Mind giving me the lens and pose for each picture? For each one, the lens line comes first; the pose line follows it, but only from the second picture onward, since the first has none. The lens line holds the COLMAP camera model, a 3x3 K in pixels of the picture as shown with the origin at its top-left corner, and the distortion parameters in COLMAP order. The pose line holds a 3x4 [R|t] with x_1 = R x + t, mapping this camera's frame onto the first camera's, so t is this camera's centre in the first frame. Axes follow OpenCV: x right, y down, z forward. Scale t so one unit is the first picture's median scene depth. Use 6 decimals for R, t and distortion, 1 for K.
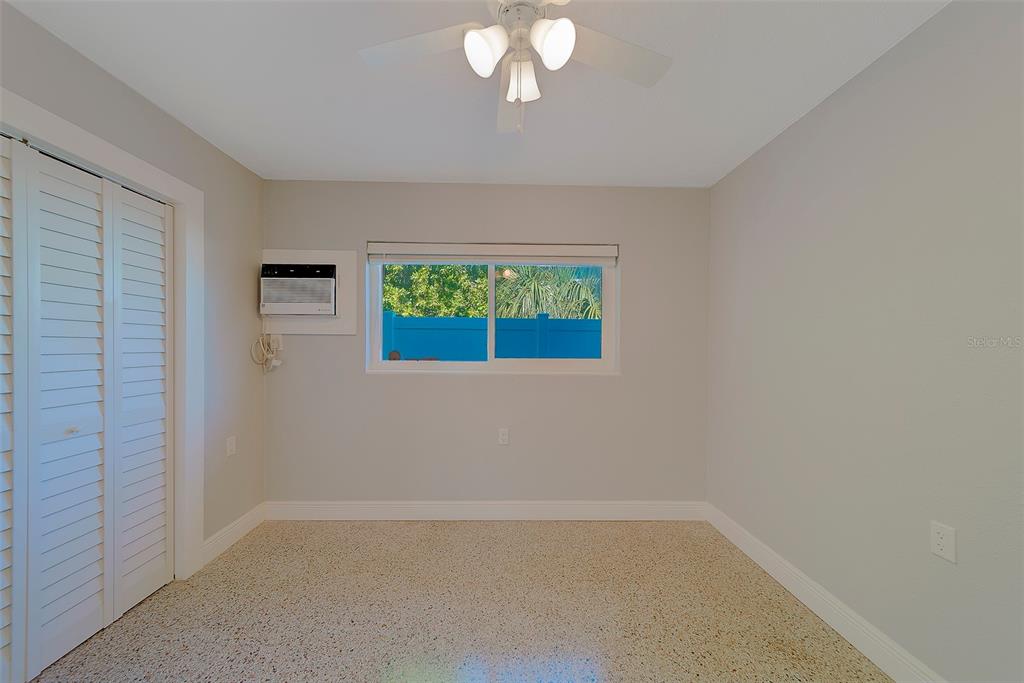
lens RADIAL K [[364.5, 0, 505.7], [0, 364.5, 352.3], [0, 0, 1]] dist [-0.000182, -0.000017]
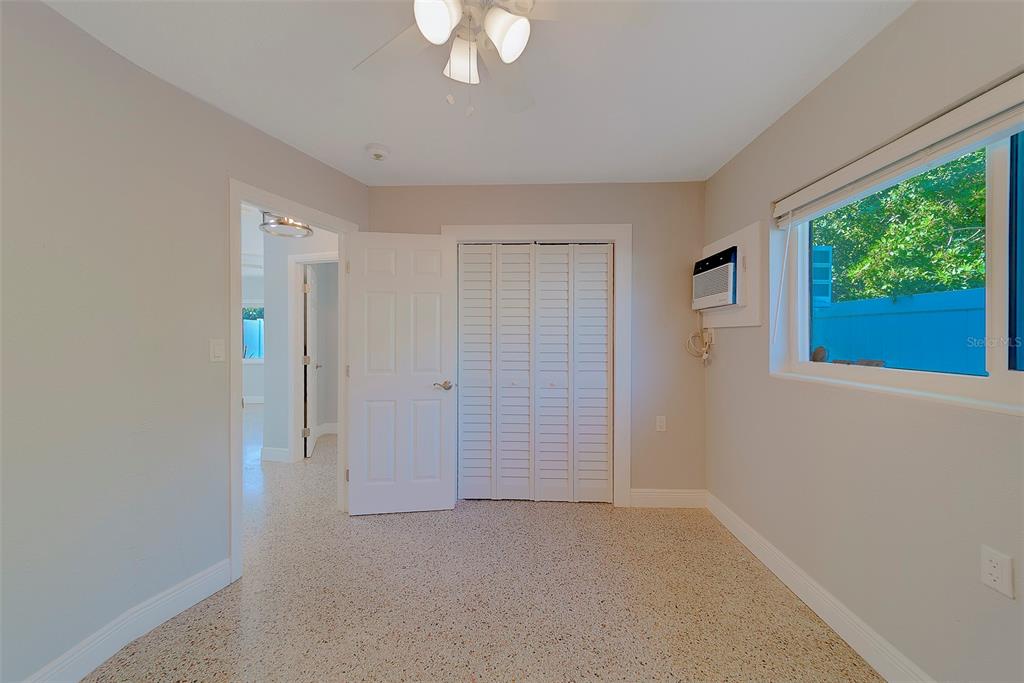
lens RADIAL K [[371.9, 0, 512.0], [0, 371.9, 341.5], [0, 0, 1]] dist [0.000638, 0.000013]
pose [[-0.051477, 0.002781, -0.998670, 0.430407], [-0.019079, 0.999811, 0.003768, -0.006382], [0.998492, 0.019247, -0.051414, 0.507357]]
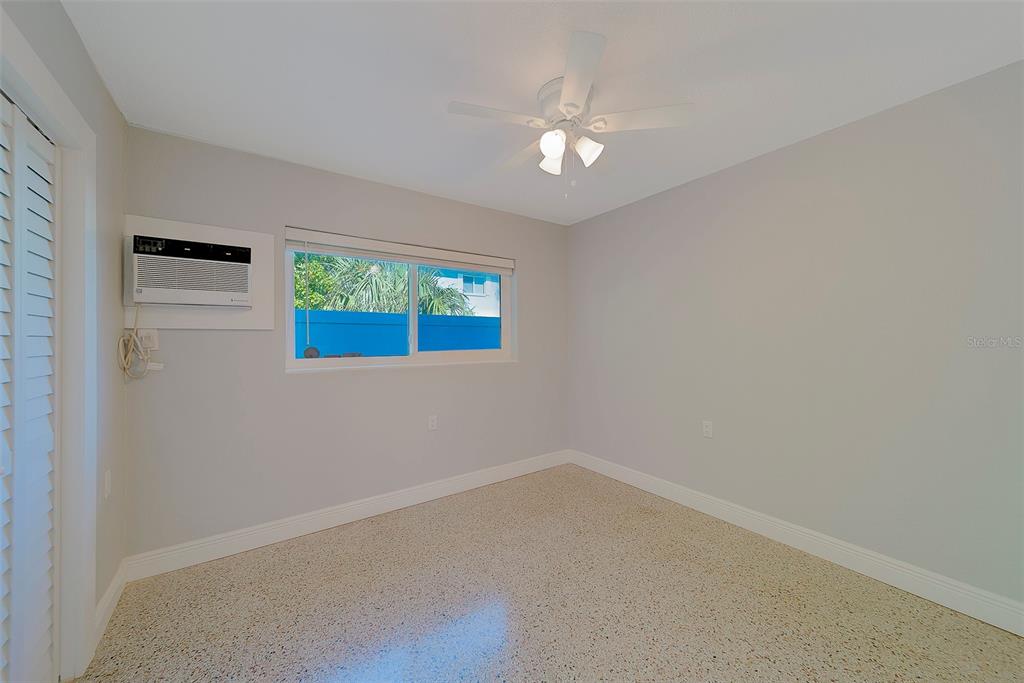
lens RADIAL K [[371.9, 0, 512.0], [0, 371.9, 341.5], [0, 0, 1]] dist [0.000638, 0.000013]
pose [[0.822814, -0.016891, 0.568060, -0.451141], [0.024245, 0.999692, -0.005392, -0.001348], [-0.567793, 0.018209, 0.822970, -0.062227]]
